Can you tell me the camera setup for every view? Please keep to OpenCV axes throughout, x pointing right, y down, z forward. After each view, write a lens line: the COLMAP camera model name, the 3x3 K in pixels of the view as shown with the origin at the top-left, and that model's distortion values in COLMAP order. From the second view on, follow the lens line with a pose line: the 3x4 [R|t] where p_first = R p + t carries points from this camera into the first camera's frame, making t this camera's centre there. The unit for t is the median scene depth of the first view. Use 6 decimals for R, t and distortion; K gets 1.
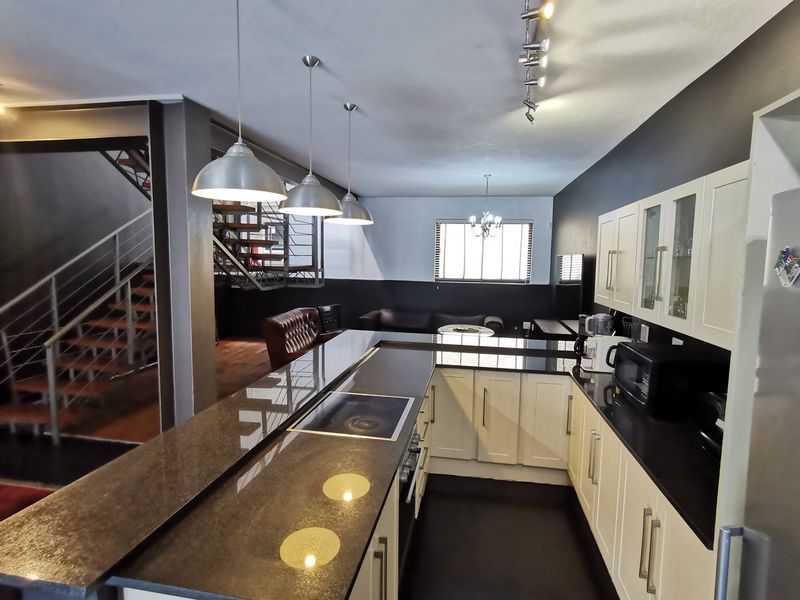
lens RADIAL K [[416.4, 0, 400.0], [0, 416.4, 300.0], [0, 0, 1]] dist [0.001835, 0.000599]
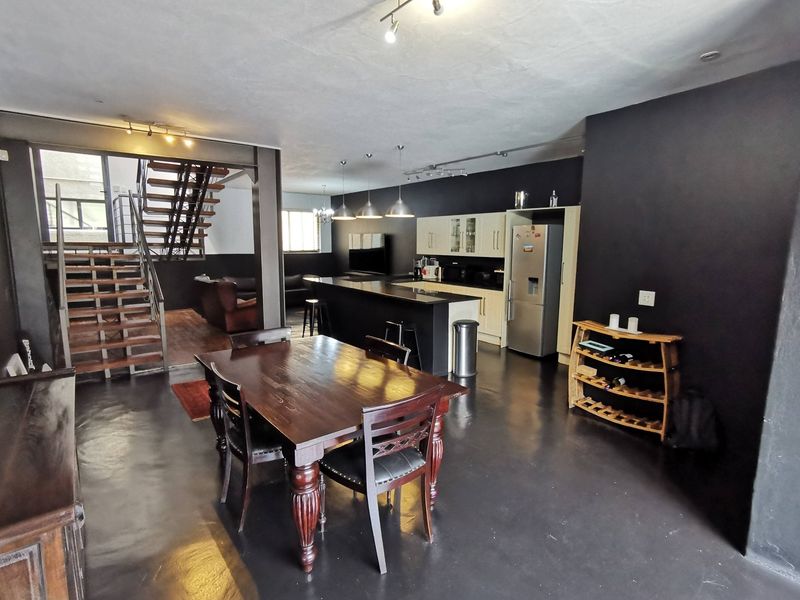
lens RADIAL K [[417.5, 0, 400.0], [0, 417.5, 300.0], [0, 0, 1]] dist [-0.126143, 0.000275]
pose [[0.676095, -0.110402, 0.728496, -0.877783], [0.073129, 0.993883, 0.082752, 0.041523], [-0.733177, -0.002674, 0.680033, -0.355014]]
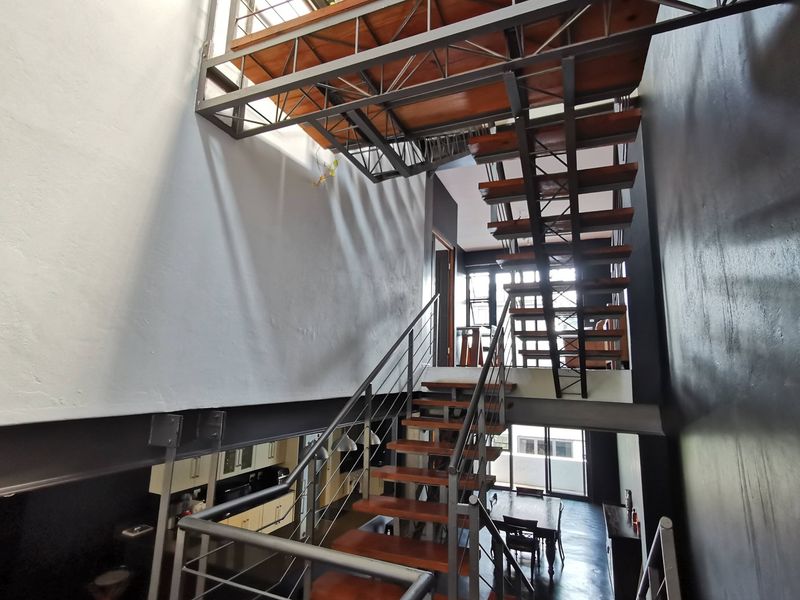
lens RADIAL K [[413.8, 0, 400.0], [0, 413.8, 300.0], [0, 0, 1]] dist [-0.002443, 0.000344]
pose [[-0.971852, -0.004344, 0.235553, -0.522126], [-0.022183, 0.997076, -0.073132, -0.423444], [-0.234547, -0.076299, -0.969106, 1.555664]]
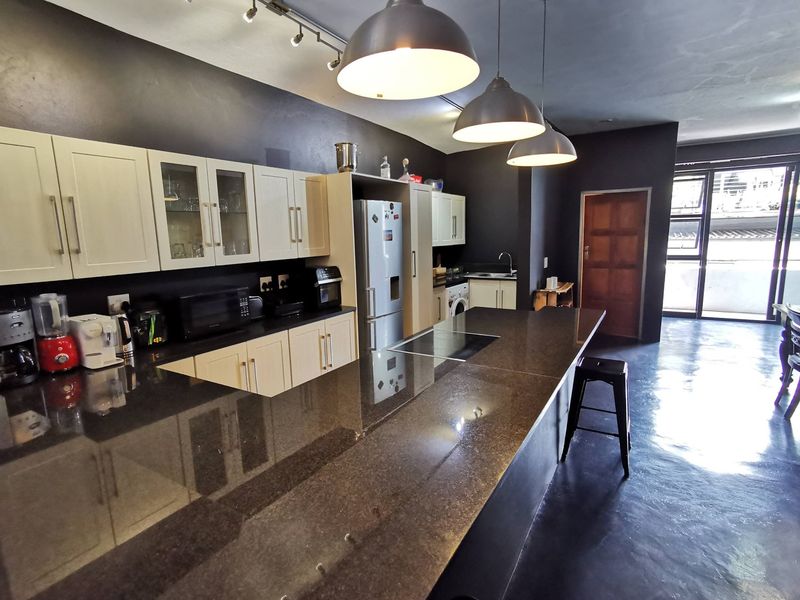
lens RADIAL K [[416.4, 0, 400.0], [0, 416.4, 300.0], [0, 0, 1]] dist [0.001835, 0.000599]
pose [[-0.933667, -0.055988, 0.353739, -0.160300], [0.040321, 0.964993, 0.259159, -0.060048], [-0.355866, 0.256231, -0.898724, 0.819255]]
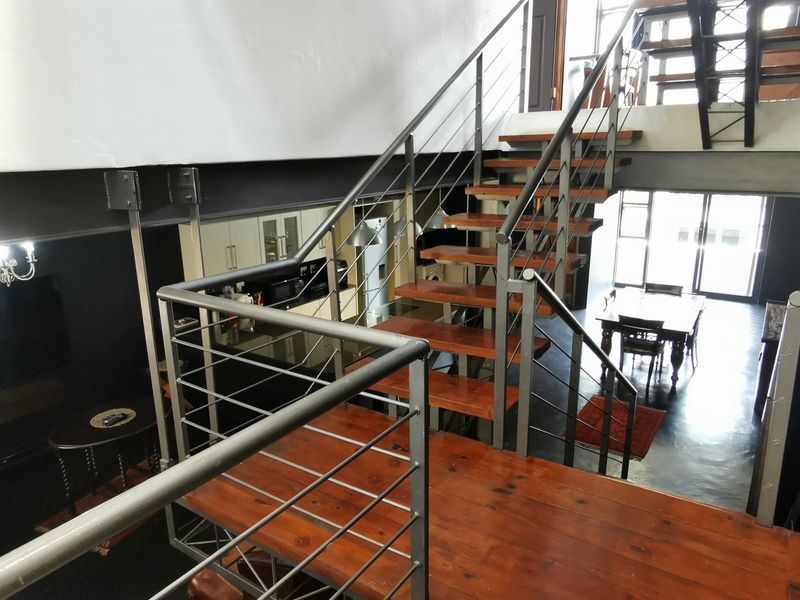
lens RADIAL K [[564.7, 0, 400.0], [0, 564.7, 300.0], [0, 0, 1]] dist [0.002830, 0.000877]
pose [[-0.914851, -0.111164, 0.388187, -0.574719], [0.039071, 0.932477, 0.359110, -0.395057], [-0.401896, 0.343700, -0.848735, 1.527903]]
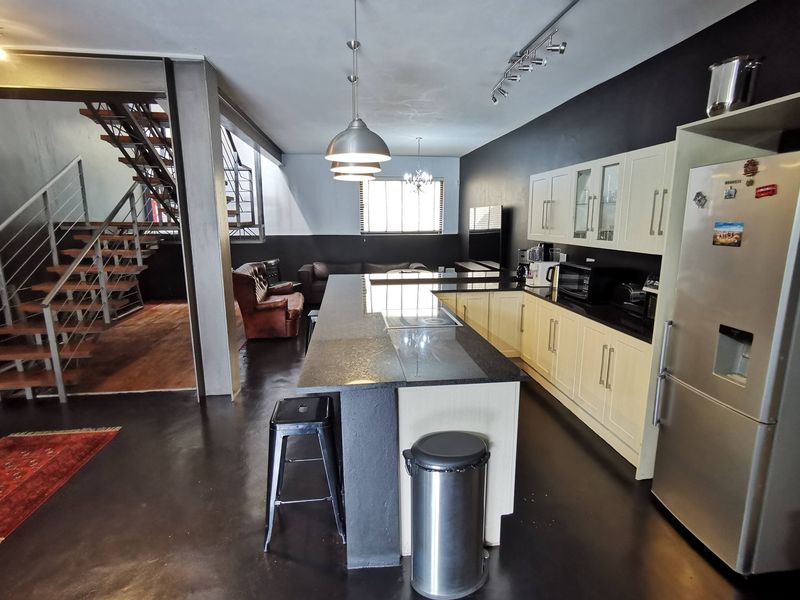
lens RADIAL K [[416.4, 0, 400.0], [0, 416.4, 300.0], [0, 0, 1]] dist [0.001835, 0.000599]
pose [[0.951444, -0.078736, 0.297581, -0.232709], [0.049658, 0.993331, 0.104051, 0.025168], [-0.303789, -0.084222, 0.949010, -0.125930]]
